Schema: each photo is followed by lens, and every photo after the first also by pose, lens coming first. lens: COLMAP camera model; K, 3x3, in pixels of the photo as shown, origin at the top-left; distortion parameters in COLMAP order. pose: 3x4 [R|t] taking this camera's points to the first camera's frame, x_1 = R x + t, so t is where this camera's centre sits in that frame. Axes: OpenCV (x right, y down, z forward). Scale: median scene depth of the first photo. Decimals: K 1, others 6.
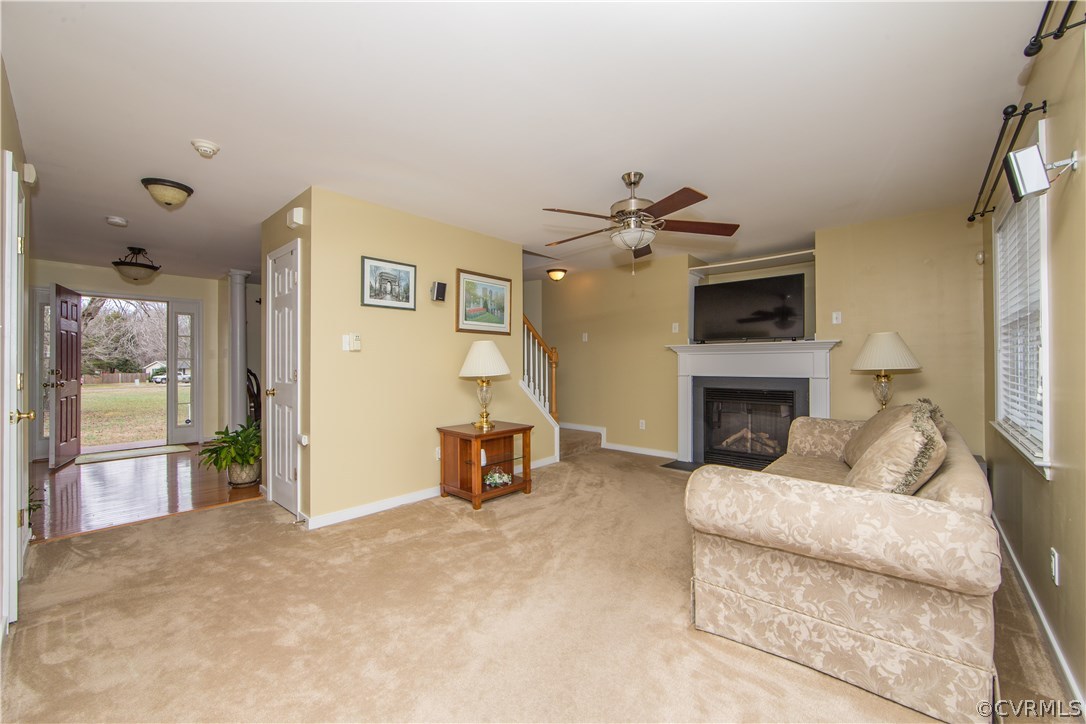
lens RADIAL K [[423.4, 0, 546.8], [0, 423.4, 363.1], [0, 0, 1]] dist [-0.000479, 0.000007]
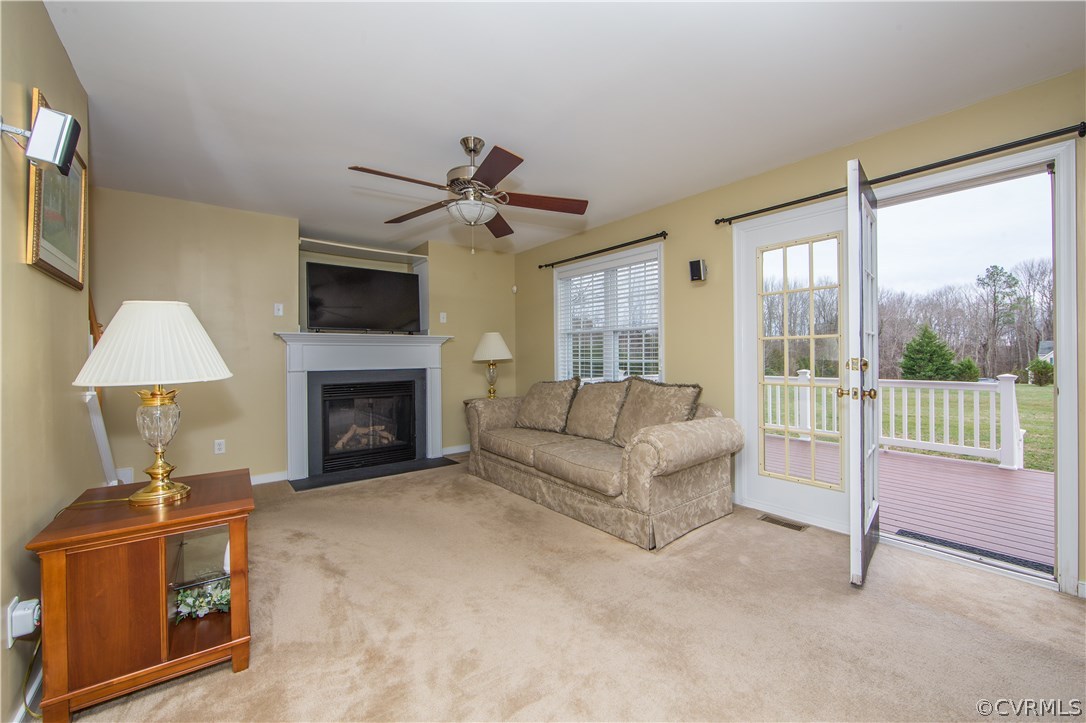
lens RADIAL K [[432.3, 0, 537.6], [0, 432.3, 357.5], [0, 0, 1]] dist [-0.001616, -0.000161]
pose [[0.195095, -0.001029, 0.980784, -0.494569], [0.004843, 0.999988, 0.000086, 0.007850], [-0.980772, 0.004733, 0.195097, 0.517776]]
